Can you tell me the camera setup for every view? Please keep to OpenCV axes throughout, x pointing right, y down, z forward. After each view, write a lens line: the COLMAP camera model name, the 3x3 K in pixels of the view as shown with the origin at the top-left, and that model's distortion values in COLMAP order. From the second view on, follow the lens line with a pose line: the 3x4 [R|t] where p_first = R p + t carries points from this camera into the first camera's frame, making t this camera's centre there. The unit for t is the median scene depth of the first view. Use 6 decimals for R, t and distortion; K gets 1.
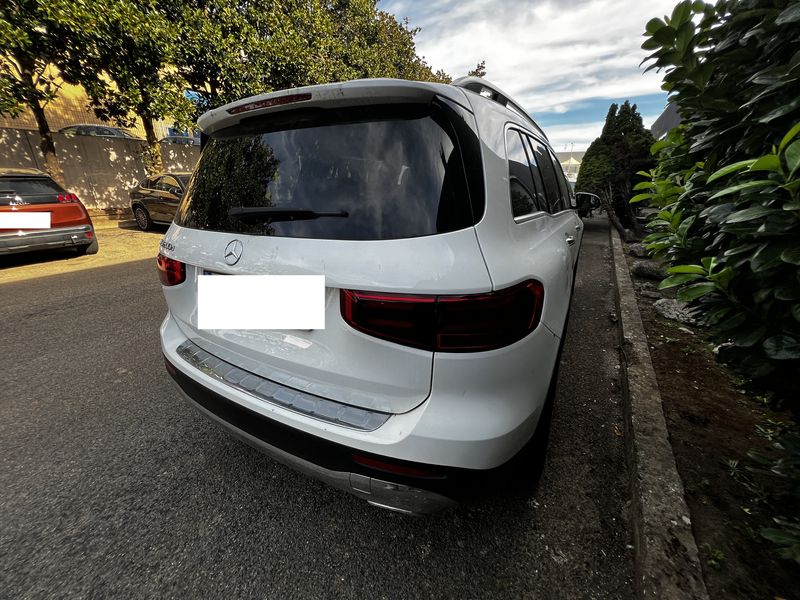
lens RADIAL K [[320.6, 0, 400.4], [0, 320.6, 302.1], [0, 0, 1]] dist [-0.006204, 0.000826]
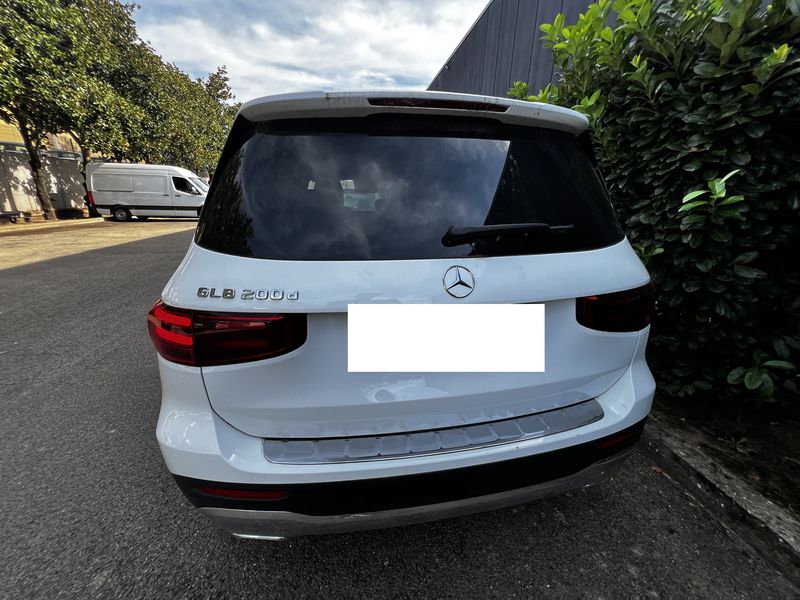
lens RADIAL K [[320.6, 0, 399.6], [0, 320.6, 299.7], [0, 0, 1]] dist [-0.006204, 0.000826]
pose [[0.768557, -0.176257, 0.615024, -0.622871], [0.199722, 0.979359, 0.031090, -0.097751], [-0.607809, 0.098939, 0.787896, 0.237125]]
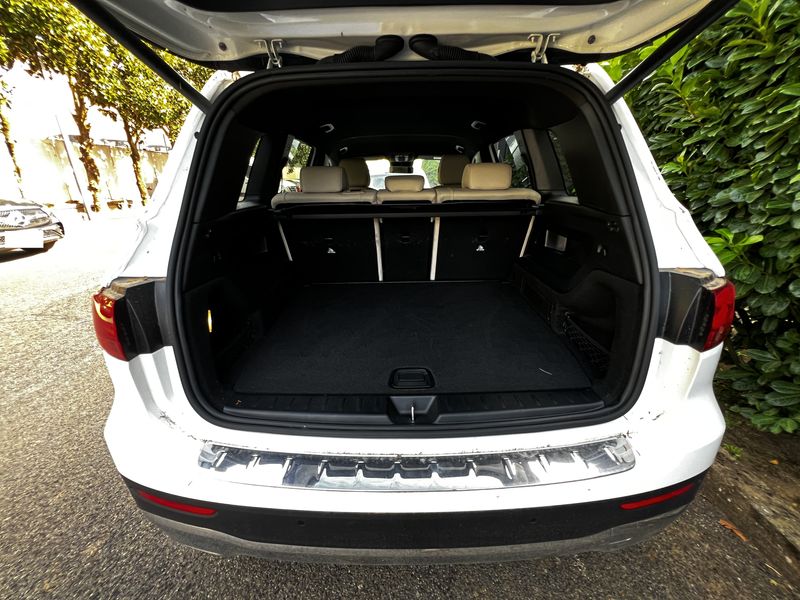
lens RADIAL K [[318.5, 0, 398.0], [0, 318.5, 299.8], [0, 0, 1]] dist [-0.001616, -0.000776]
pose [[0.870280, -0.166063, 0.463719, -0.454764], [0.165028, 0.985345, 0.043148, -0.085495], [-0.464089, 0.038976, 0.884931, 0.254978]]
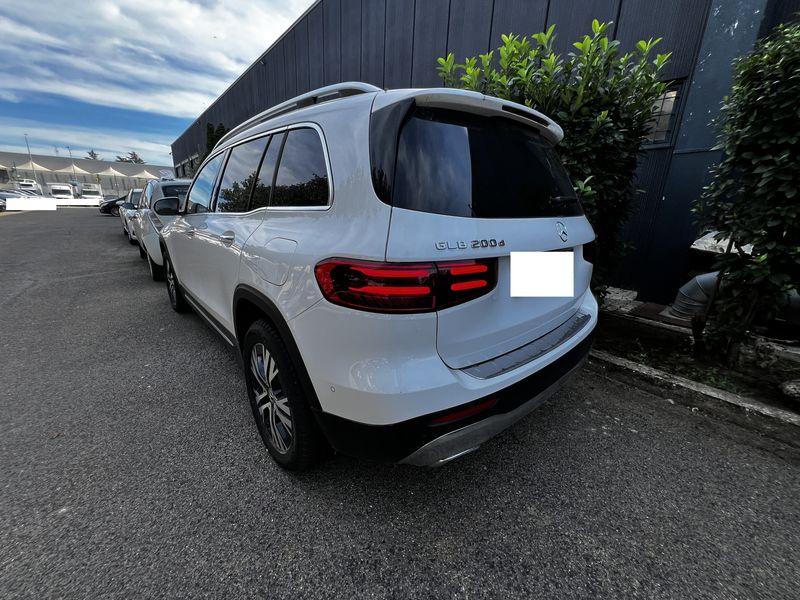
lens RADIAL K [[320.6, 0, 399.1], [0, 320.6, 300.3], [0, 0, 1]] dist [-0.006204, 0.000826]
pose [[0.316889, -0.249287, 0.915116, -1.091504], [0.293260, 0.943315, 0.155417, -0.166071], [-0.901987, 0.219117, 0.372032, 0.643423]]
